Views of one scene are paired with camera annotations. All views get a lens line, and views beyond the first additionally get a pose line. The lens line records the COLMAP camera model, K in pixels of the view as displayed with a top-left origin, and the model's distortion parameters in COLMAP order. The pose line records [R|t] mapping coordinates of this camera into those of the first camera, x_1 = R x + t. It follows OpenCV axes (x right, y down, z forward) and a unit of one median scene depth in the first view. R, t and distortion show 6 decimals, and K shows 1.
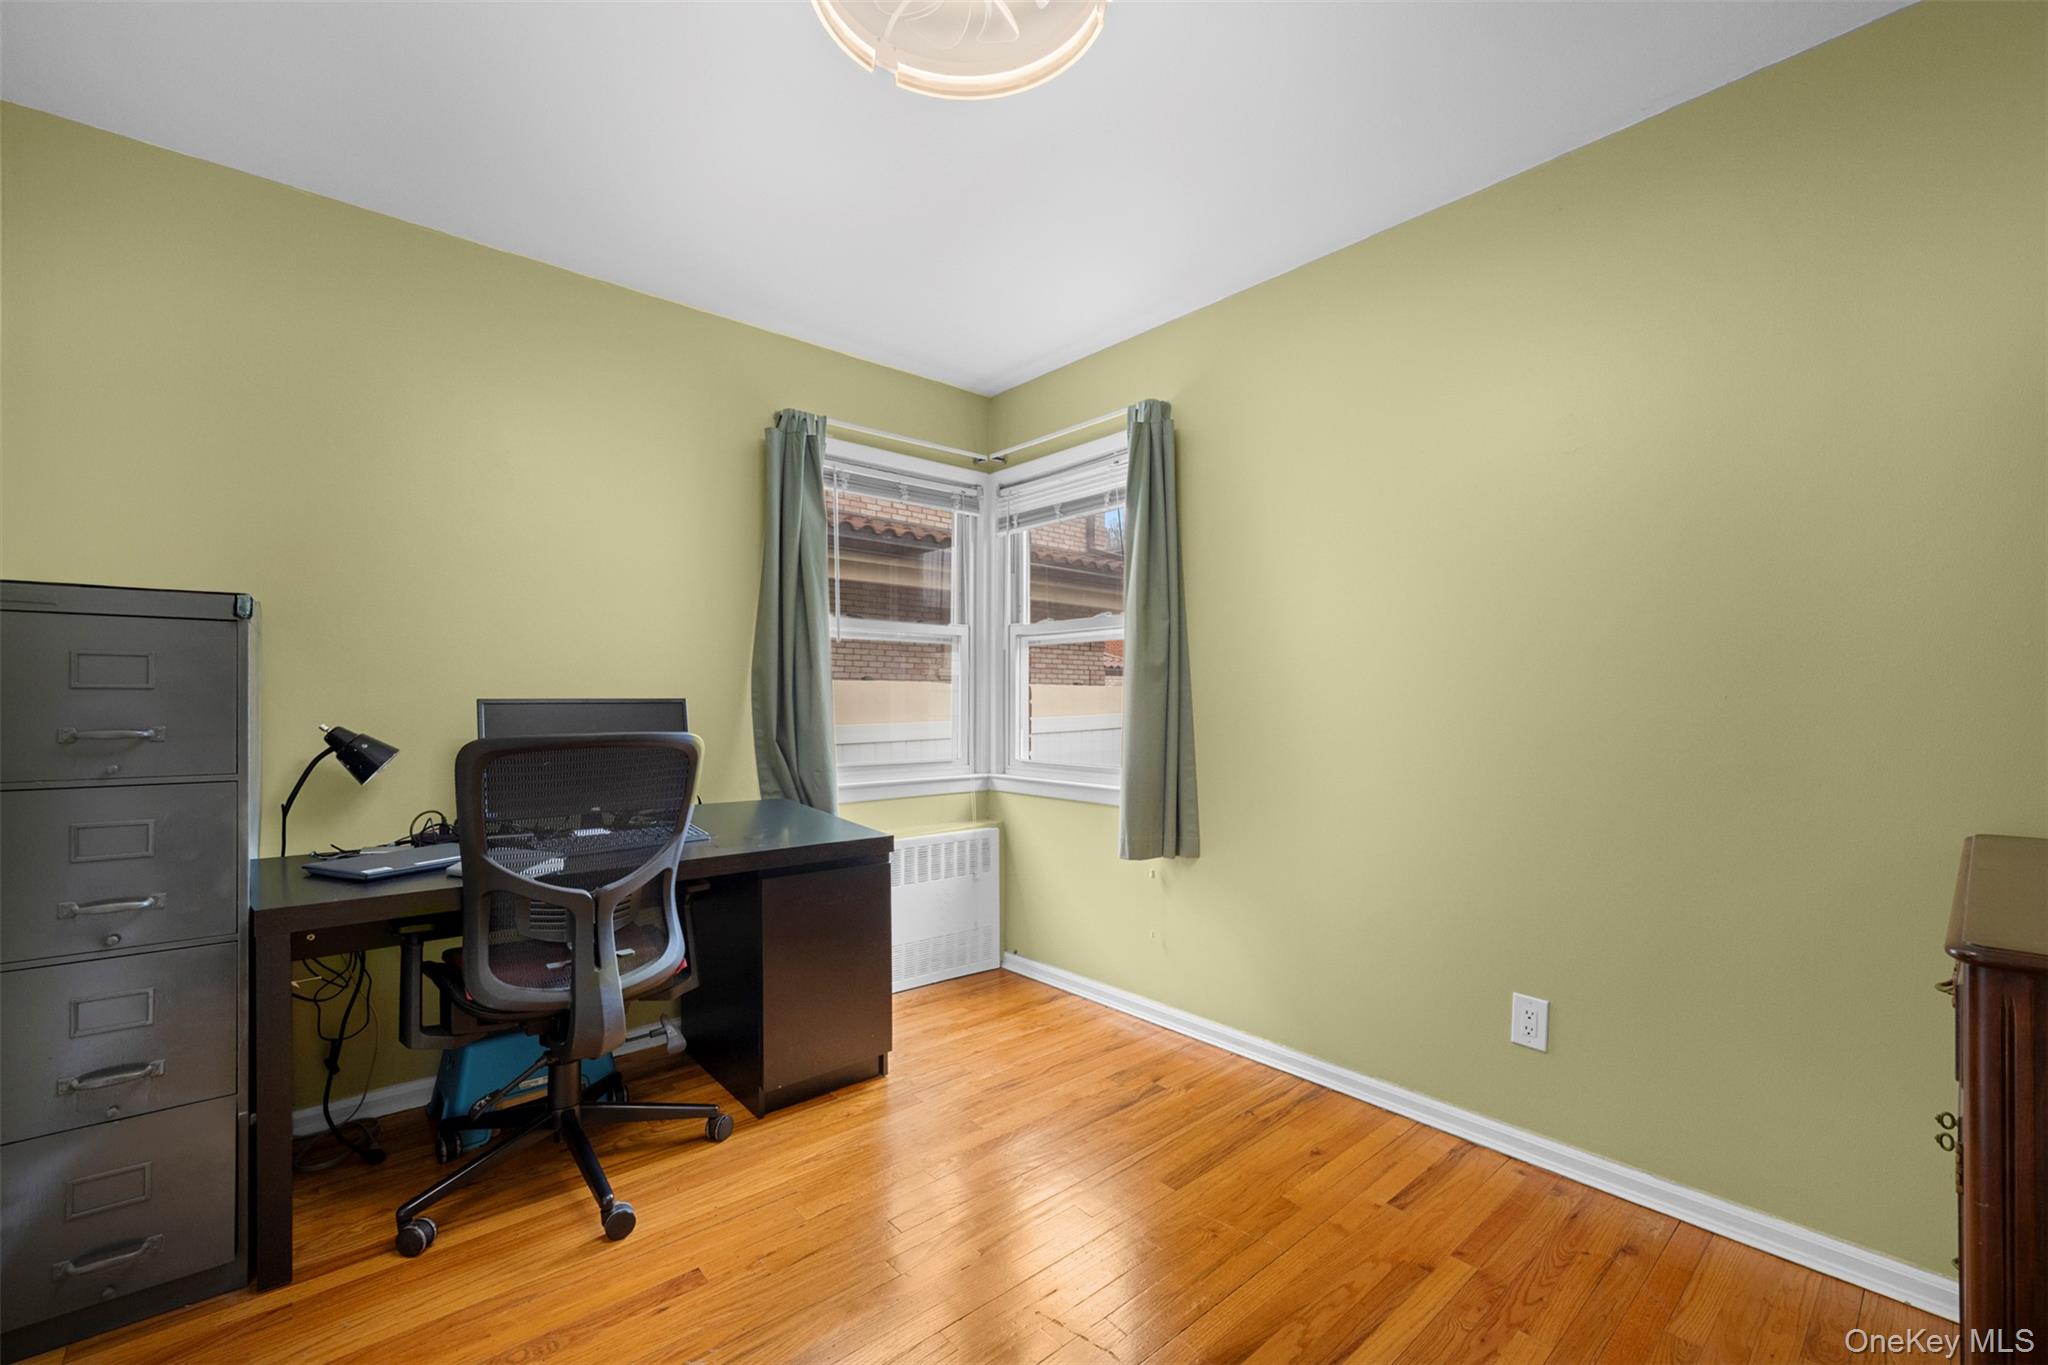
lens RADIAL K [[819.2, 0, 1021.5], [0, 819.2, 689.5], [0, 0, 1]] dist [0.003582, 0.000291]
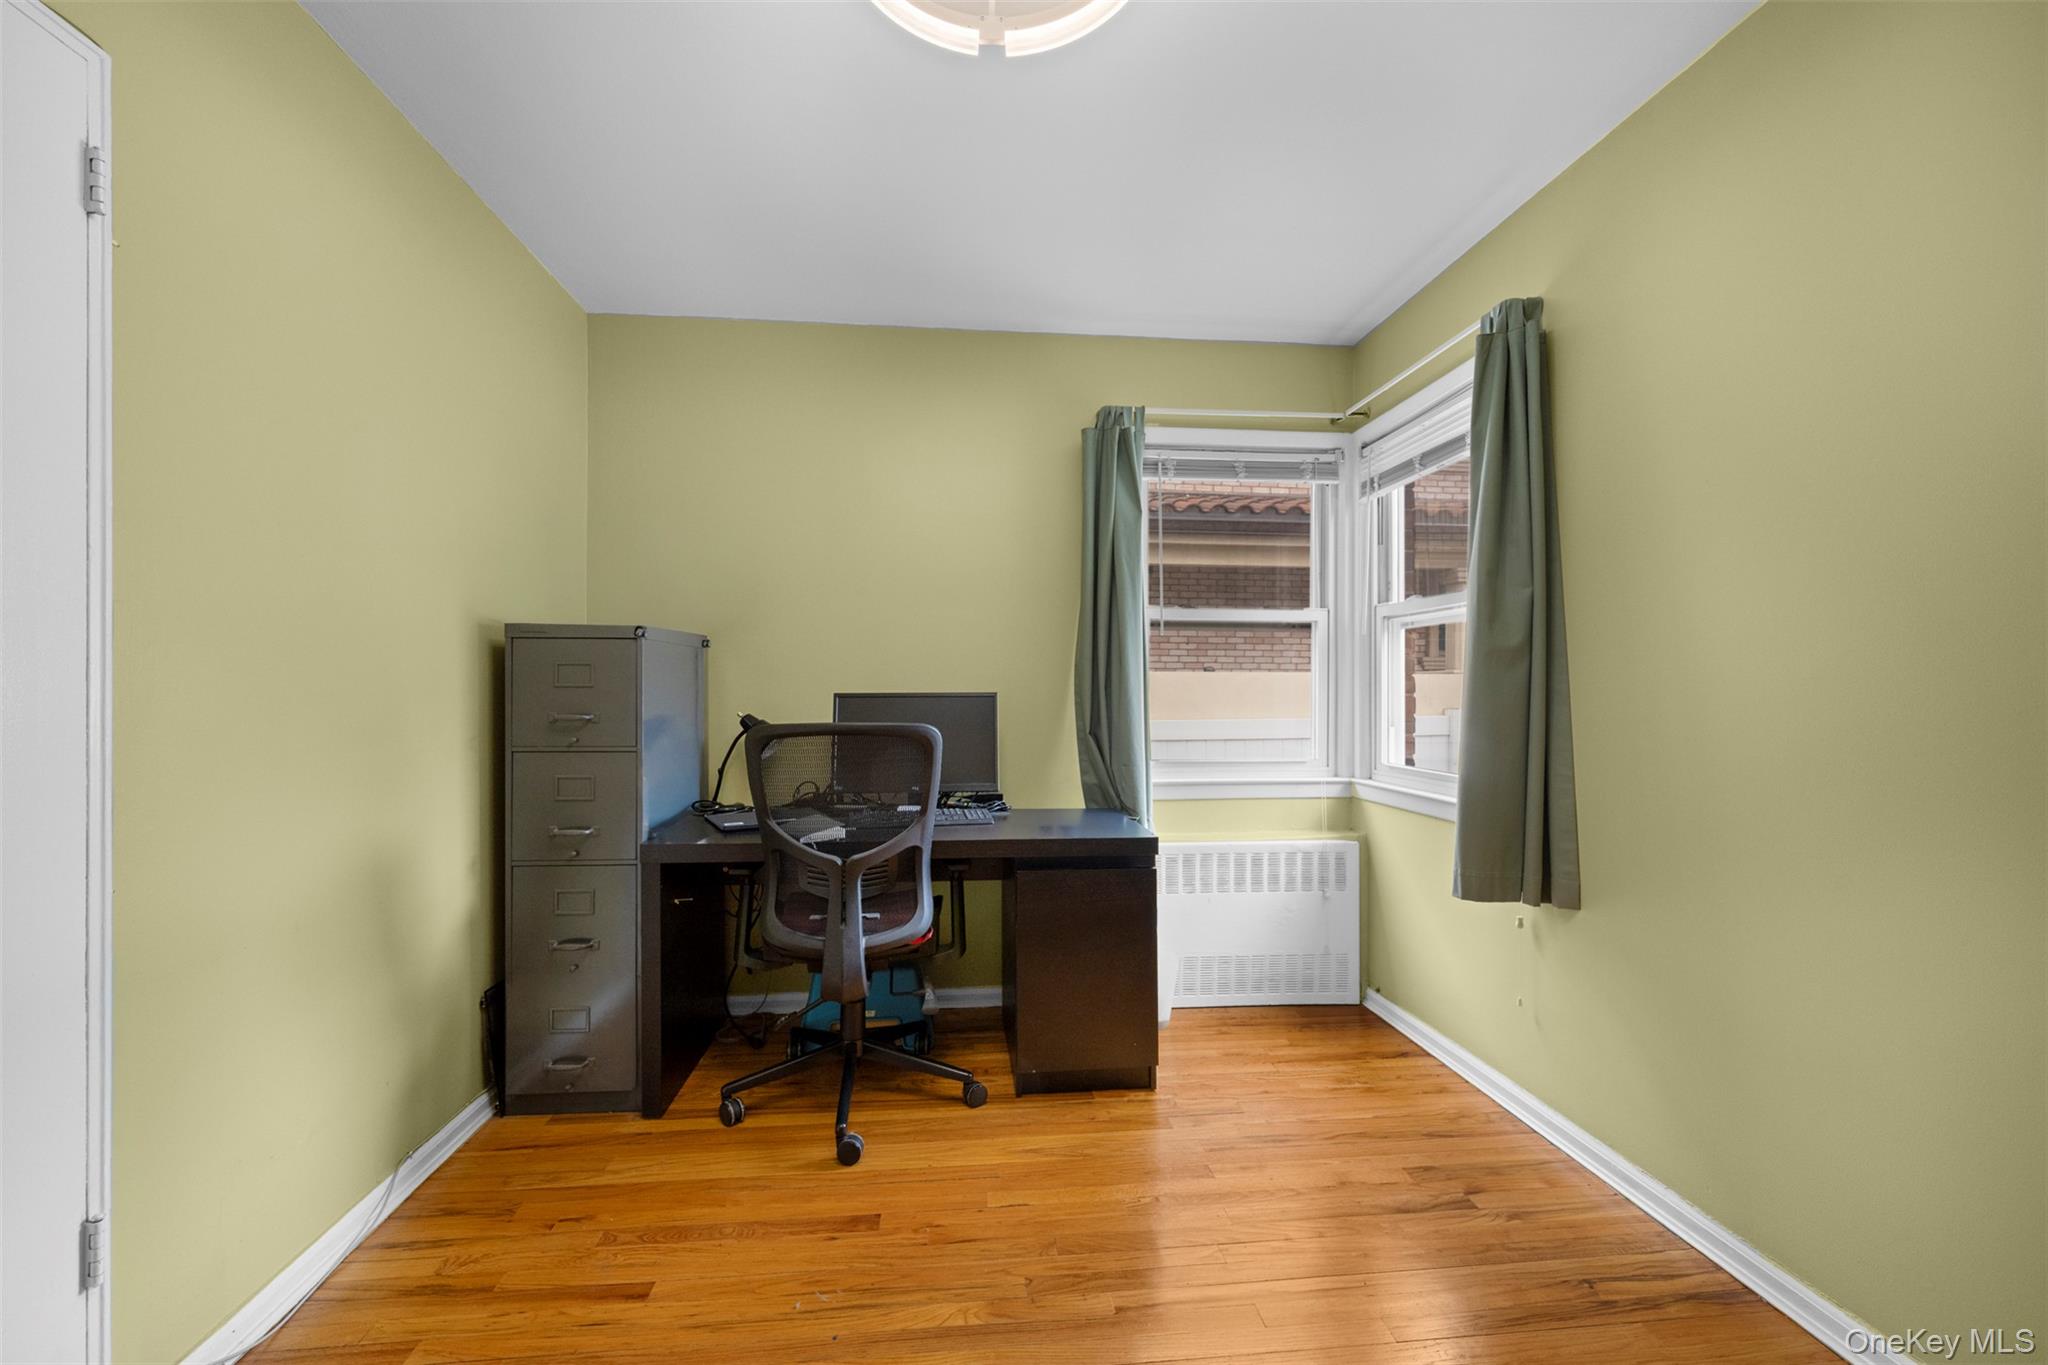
lens RADIAL K [[819.2, 0, 1026.6], [0, 819.2, 683.0], [0, 0, 1]] dist [0.003582, 0.000291]
pose [[0.826708, -0.006803, -0.562590, 0.248489], [0.008088, 0.999967, -0.000206, -0.001471], [0.562573, -0.004379, 0.826736, 0.133142]]
